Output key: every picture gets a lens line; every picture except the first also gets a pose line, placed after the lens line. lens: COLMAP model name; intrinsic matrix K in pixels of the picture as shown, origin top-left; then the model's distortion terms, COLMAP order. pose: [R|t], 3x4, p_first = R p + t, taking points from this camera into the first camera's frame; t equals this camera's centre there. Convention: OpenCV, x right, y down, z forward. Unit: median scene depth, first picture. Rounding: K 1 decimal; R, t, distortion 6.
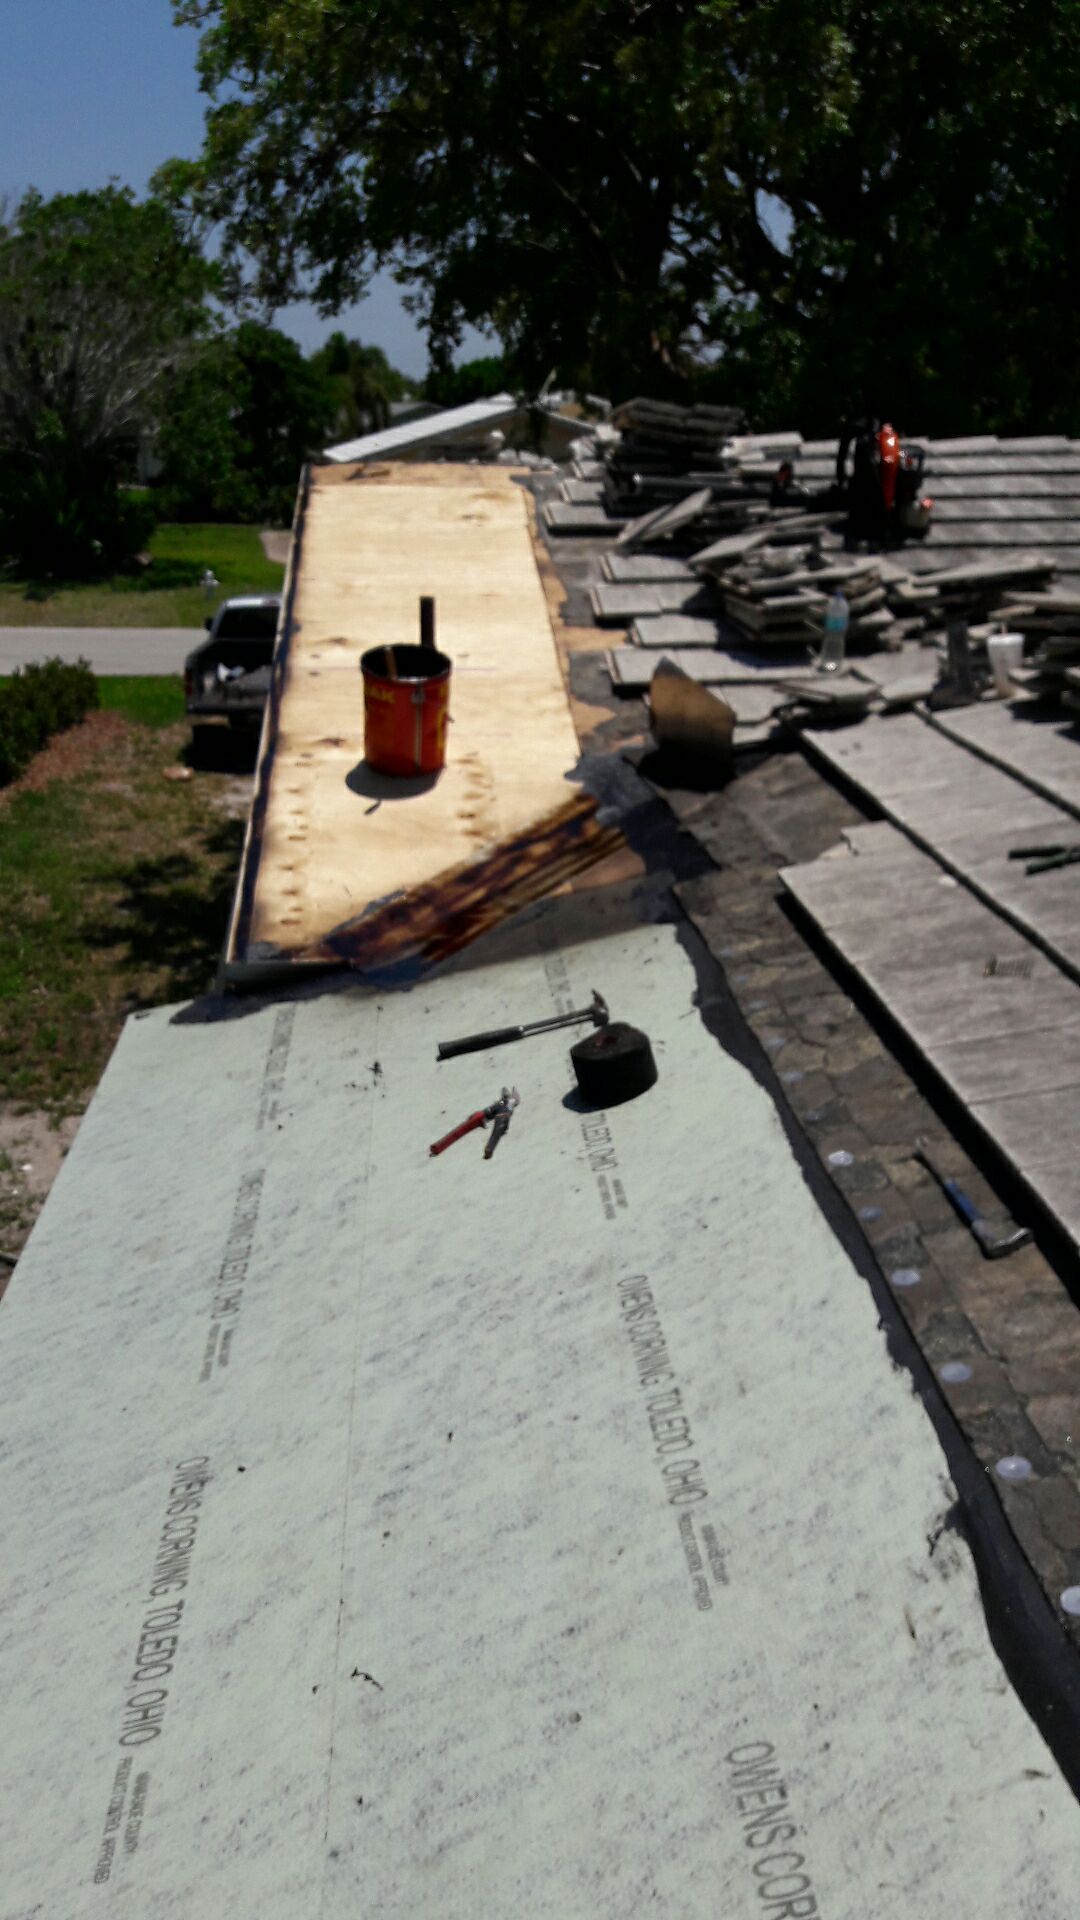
lens RADIAL K [[1556.1, 0, 512.5], [0, 1556.1, 967.4], [0, 0, 1]] dist [0.083153, -0.117216]
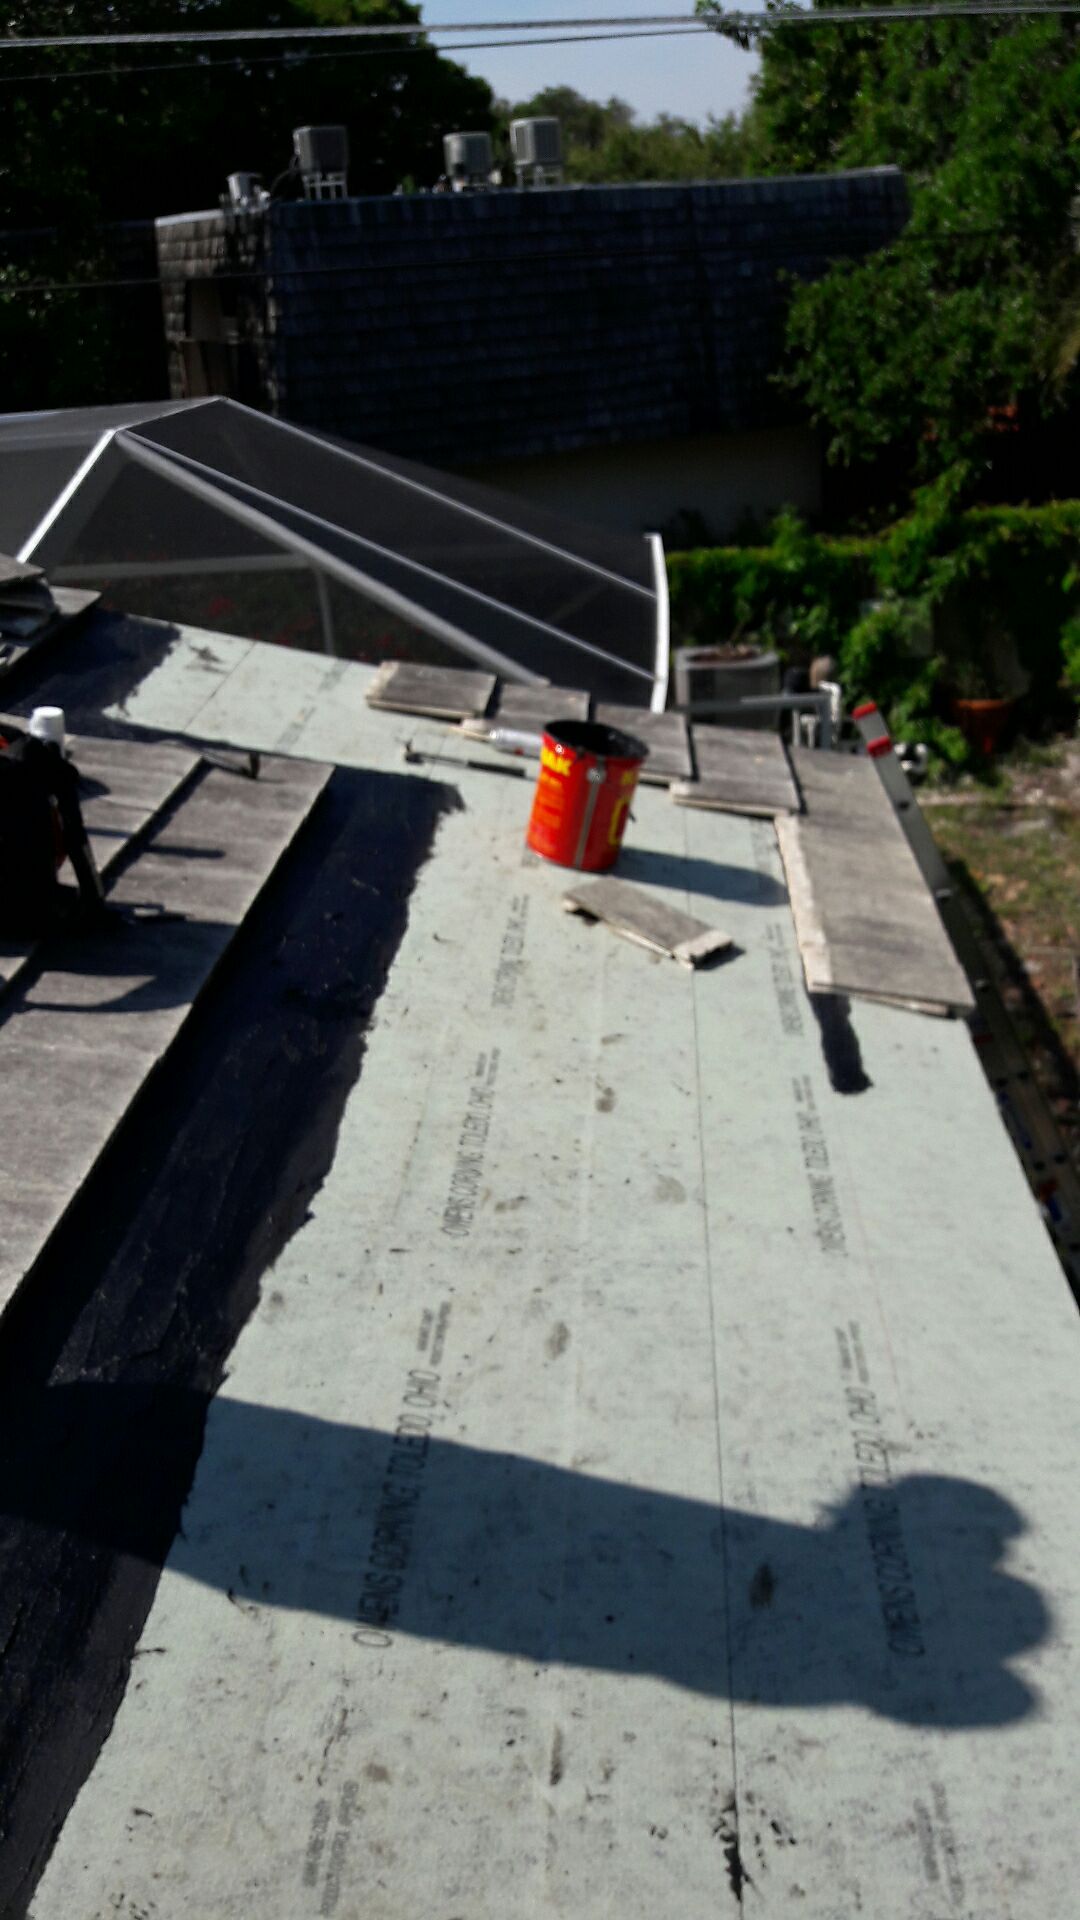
lens RADIAL K [[1556.1, 0, 512.5], [0, 1556.1, 967.4], [0, 0, 1]] dist [0.083153, -0.117216]
pose [[-0.988533, -0.007613, 0.150813, -0.019670], [0.099396, 0.719055, 0.687808, -0.105660], [-0.113680, 0.694911, -0.710053, 0.253963]]
